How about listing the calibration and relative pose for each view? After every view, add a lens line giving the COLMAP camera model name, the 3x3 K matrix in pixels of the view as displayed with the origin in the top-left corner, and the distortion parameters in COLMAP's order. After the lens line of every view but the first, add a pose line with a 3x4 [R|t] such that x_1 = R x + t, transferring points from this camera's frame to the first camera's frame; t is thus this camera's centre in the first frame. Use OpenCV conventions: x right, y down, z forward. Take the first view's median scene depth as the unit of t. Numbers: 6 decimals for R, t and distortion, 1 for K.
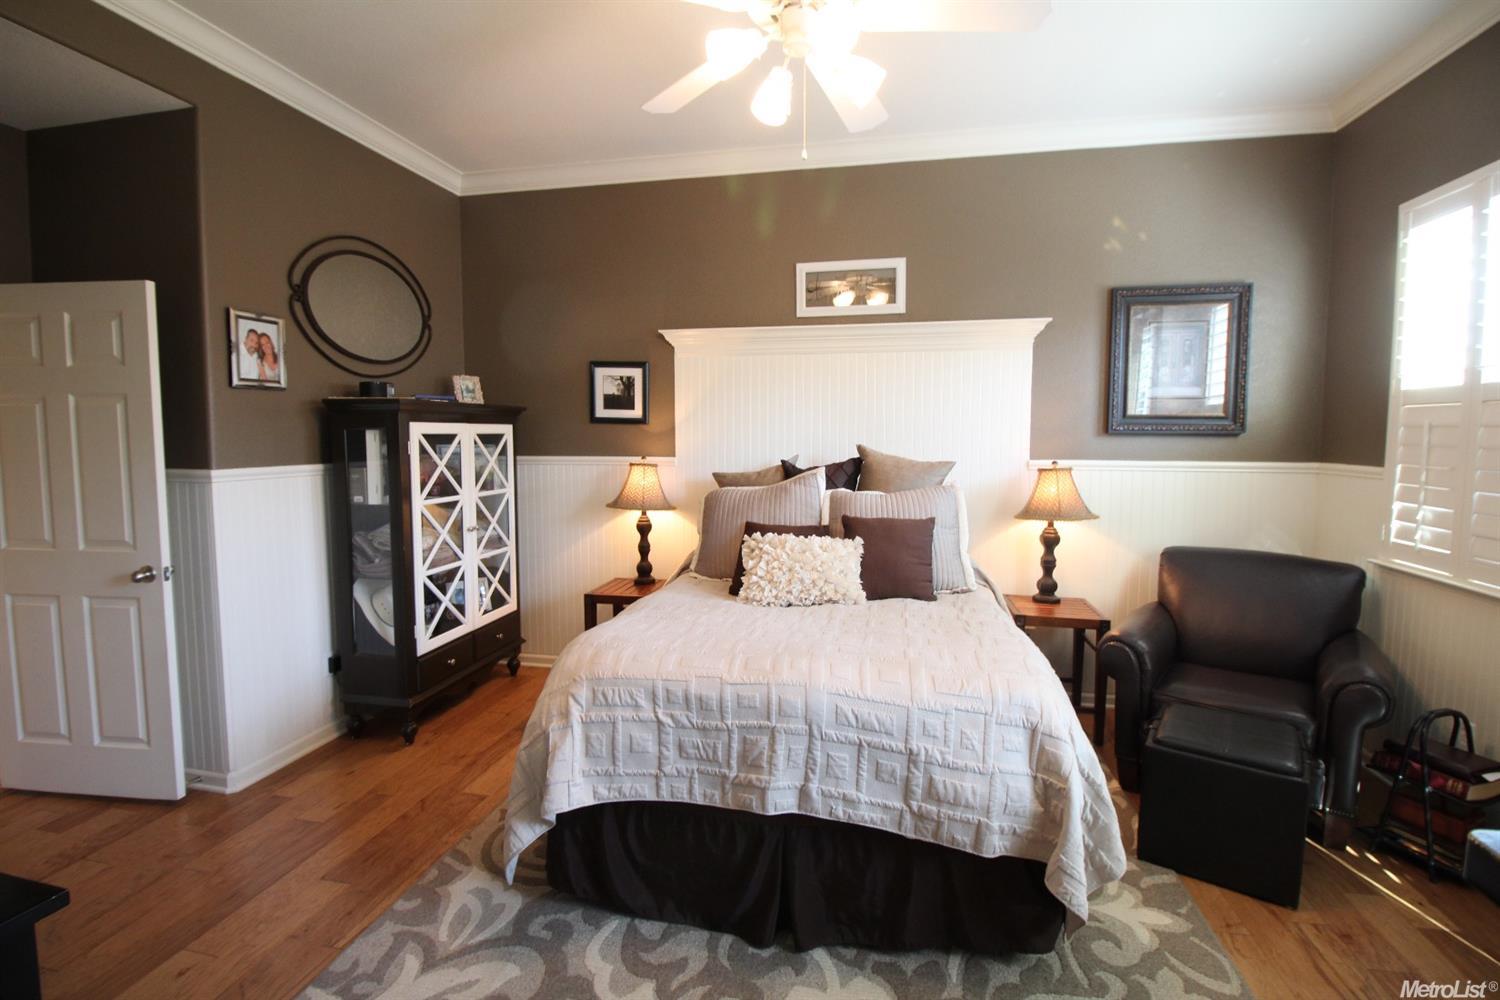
lens RADIAL K [[693.2, 0, 752.1], [0, 693.2, 489.9], [0, 0, 1]] dist [-0.011204, -0.003171]
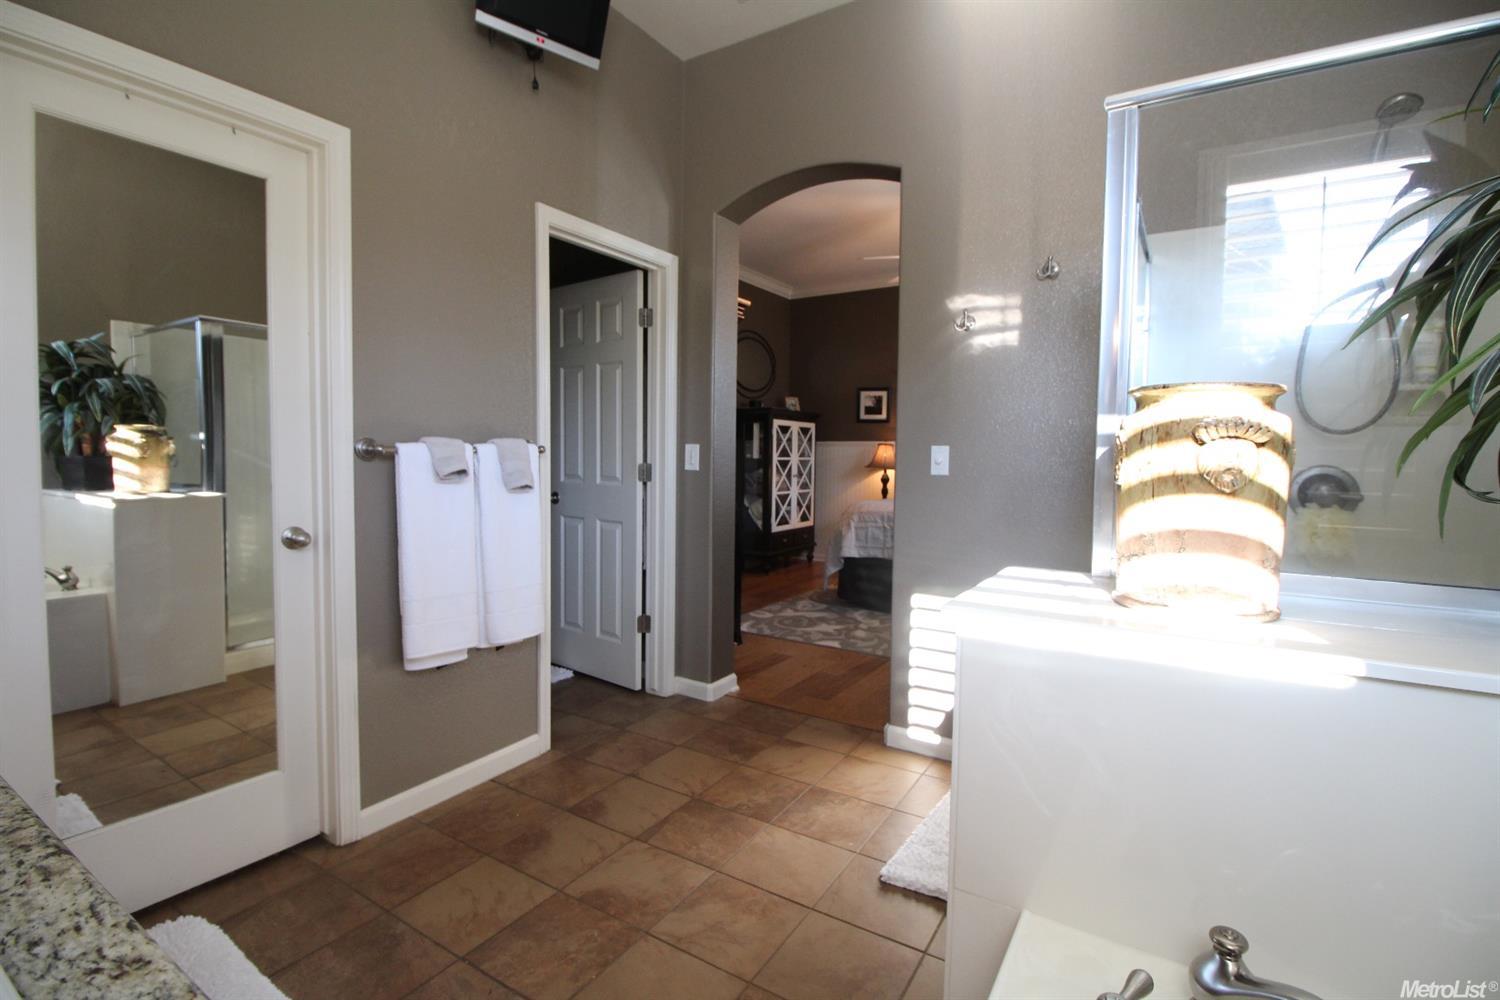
lens RADIAL K [[693.2, 0, 756.9], [0, 693.2, 499.4], [0, 0, 1]] dist [-0.011204, -0.003171]
pose [[0.938001, 0.030020, -0.345331, 0.163761], [-0.036620, 0.999250, -0.012604, 0.148767], [0.344693, 0.024468, 0.938396, -0.845524]]
